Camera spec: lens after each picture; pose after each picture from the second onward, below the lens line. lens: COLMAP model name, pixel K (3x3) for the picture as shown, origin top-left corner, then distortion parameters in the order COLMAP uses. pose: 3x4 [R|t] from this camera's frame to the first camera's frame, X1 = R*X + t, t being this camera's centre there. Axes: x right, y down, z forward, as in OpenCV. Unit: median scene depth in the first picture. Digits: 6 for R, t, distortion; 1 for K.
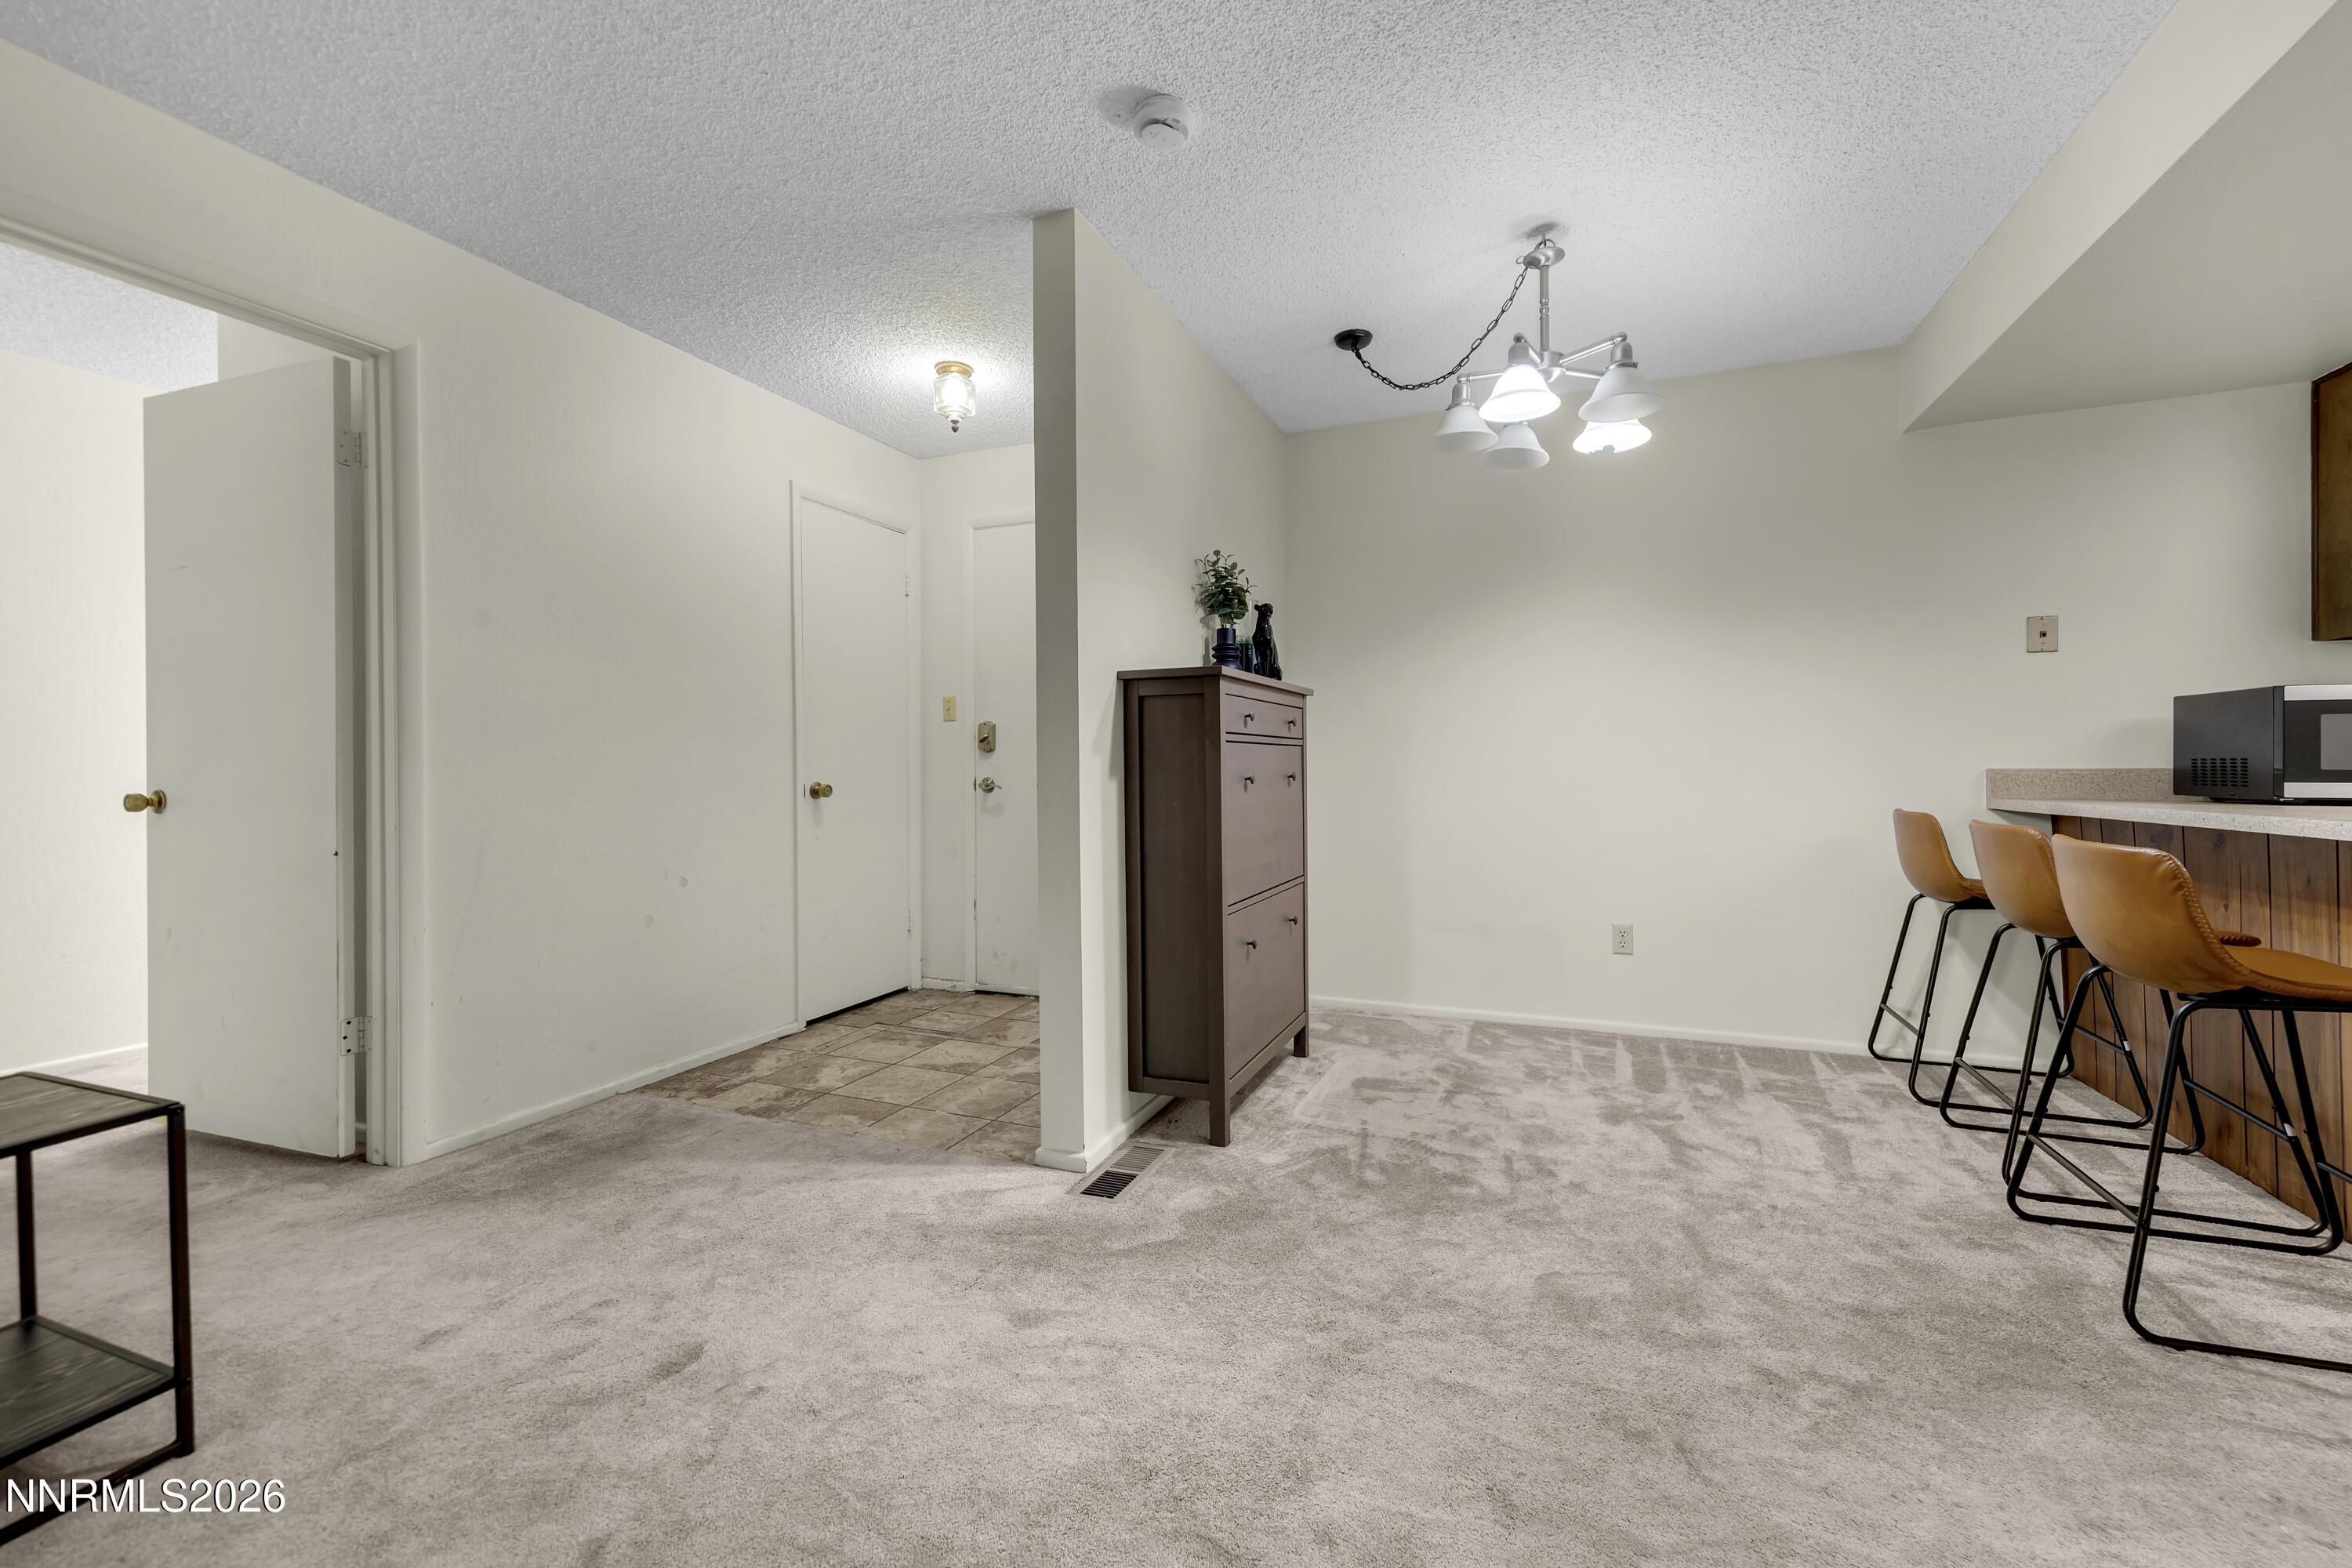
lens RADIAL K [[939.1, 0, 1188.2], [0, 939.1, 760.2], [0, 0, 1]] dist [0.001251, 0.000615]
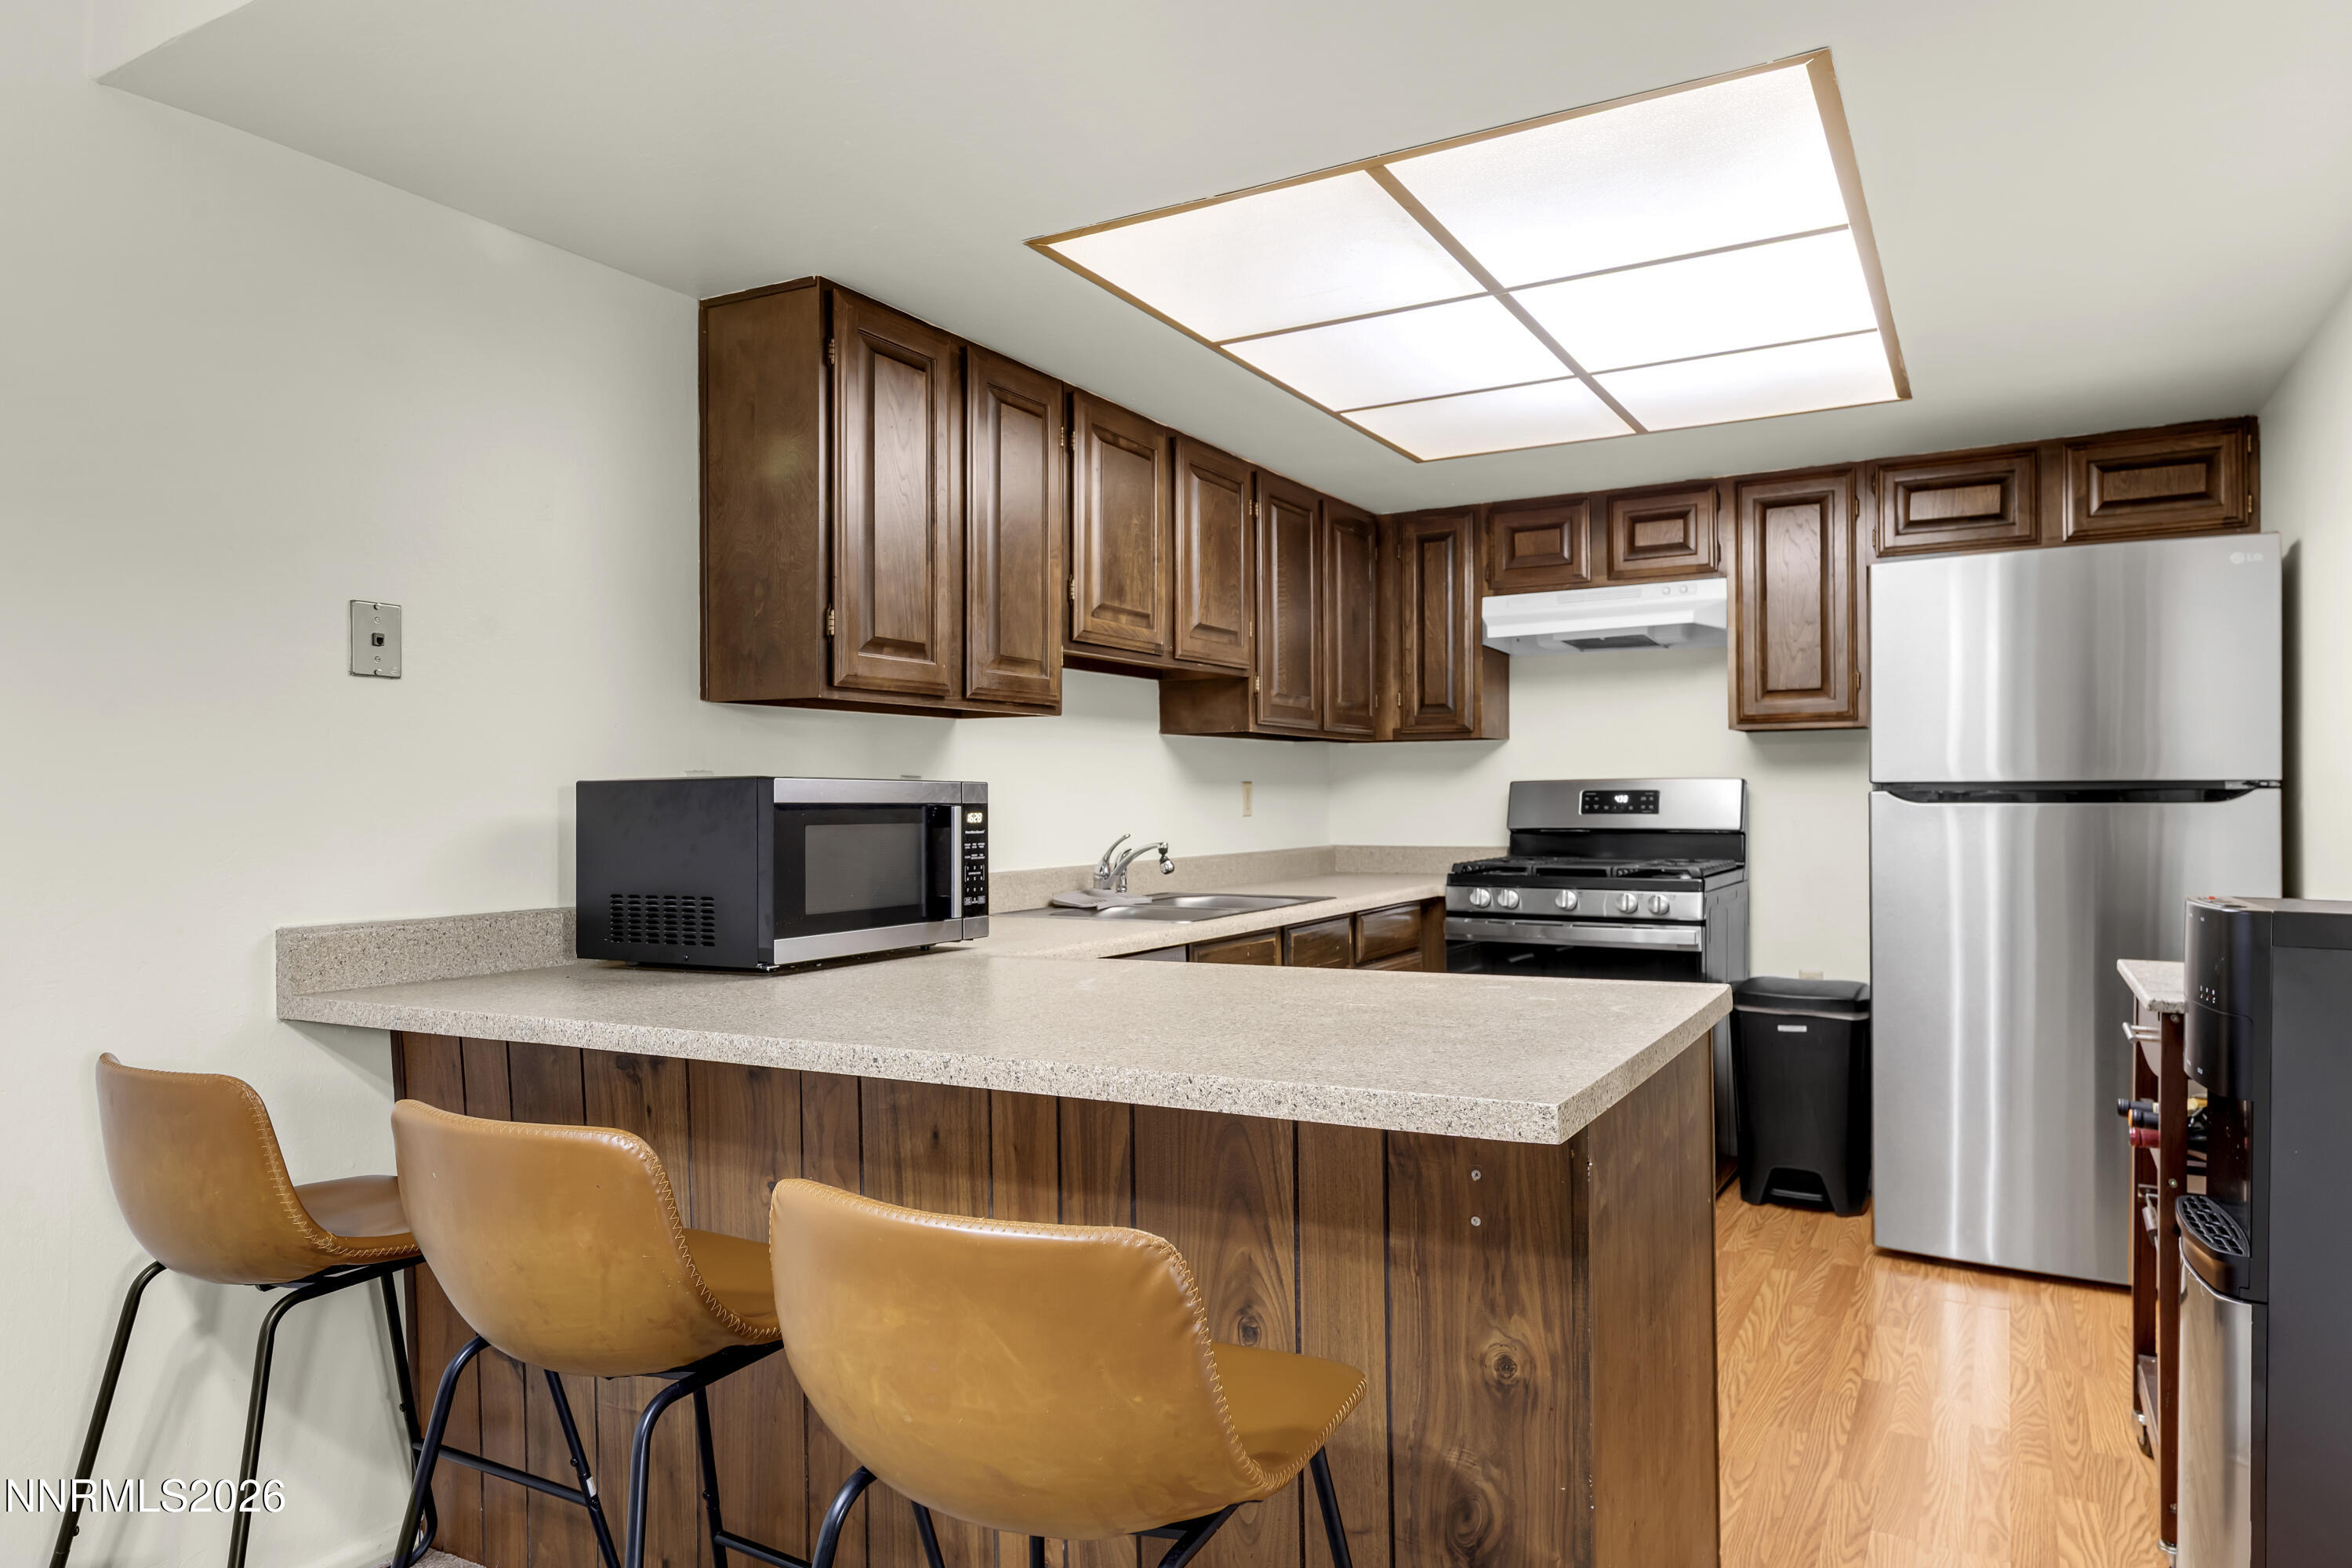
lens RADIAL K [[1440.1, 0, 1214.0], [0, 1440.1, 798.1], [0, 0, 1]] dist [0.005101, 0.000496]
pose [[0.120908, 0.006915, 0.992640, 0.247093], [0.004334, 0.999963, -0.007494, -0.049179], [-0.992654, 0.005208, 0.120873, 0.519627]]
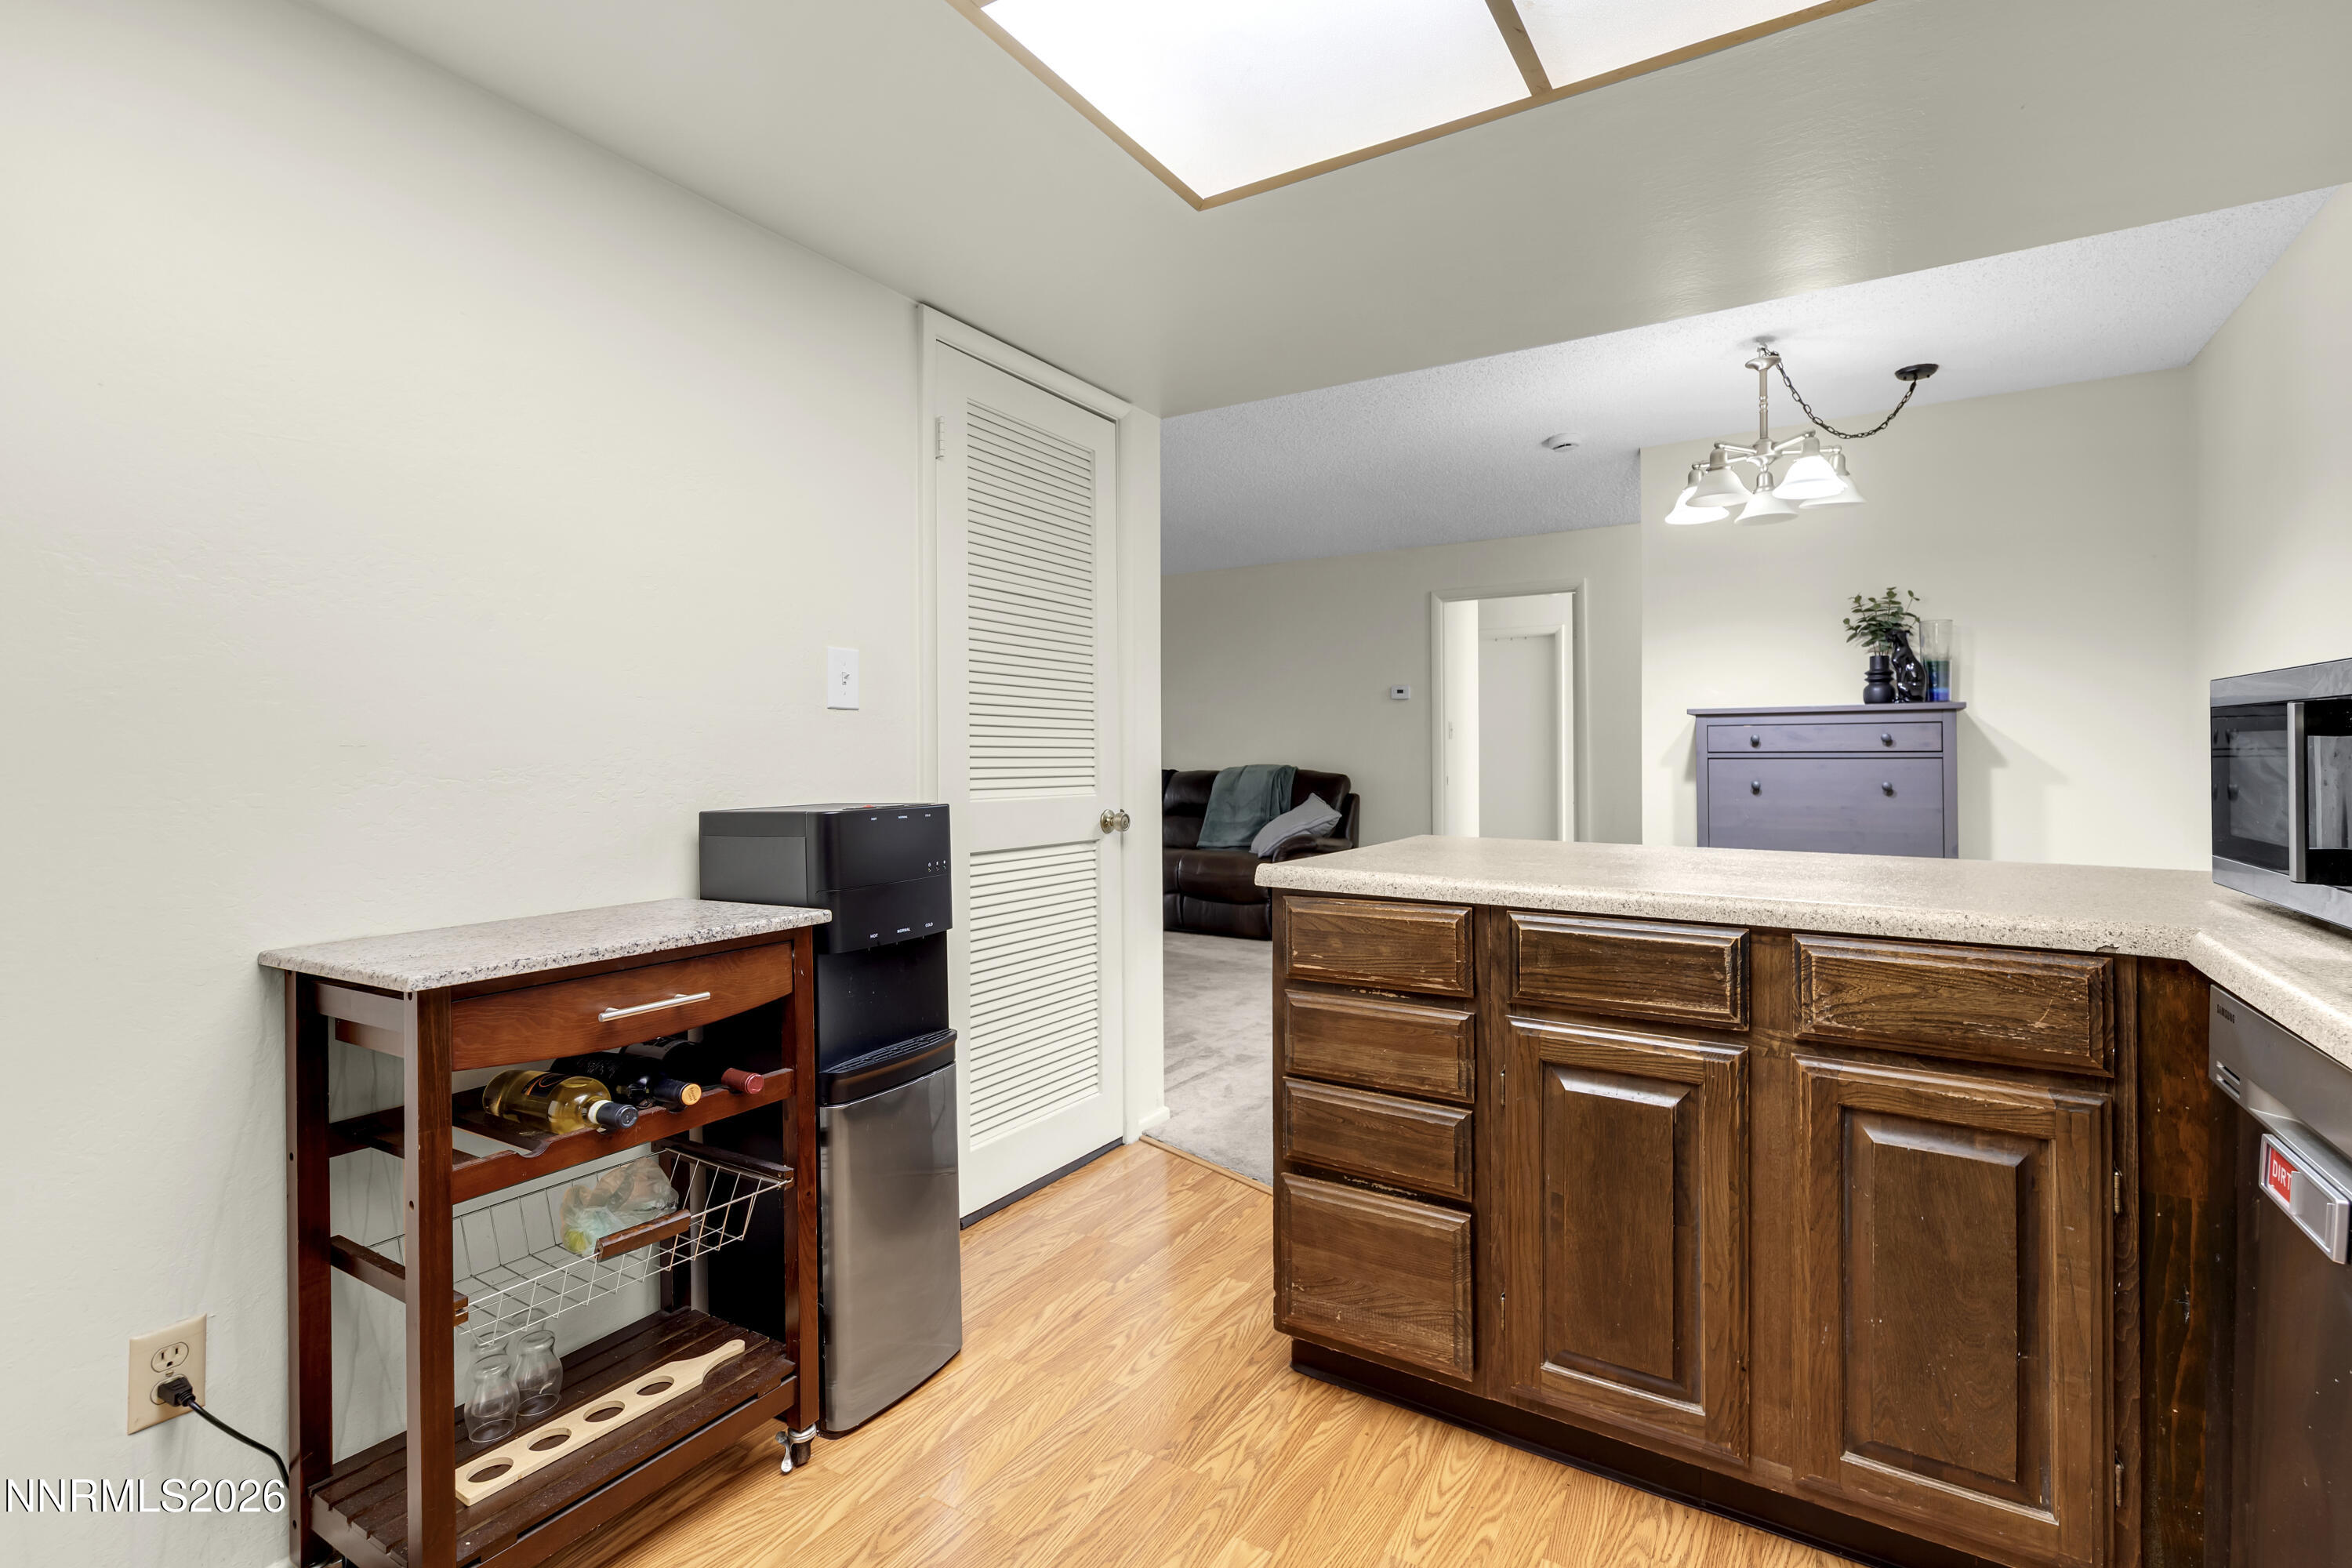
lens RADIAL K [[1087.1, 0, 1220.8], [0, 1087.1, 745.6], [0, 0, 1]] dist [0.006349, 0.000241]
pose [[-0.143346, -0.001447, -0.989672, 1.604088], [0.007955, 0.999965, -0.002614, -0.037663], [0.989641, -0.008247, -0.143329, 0.438151]]
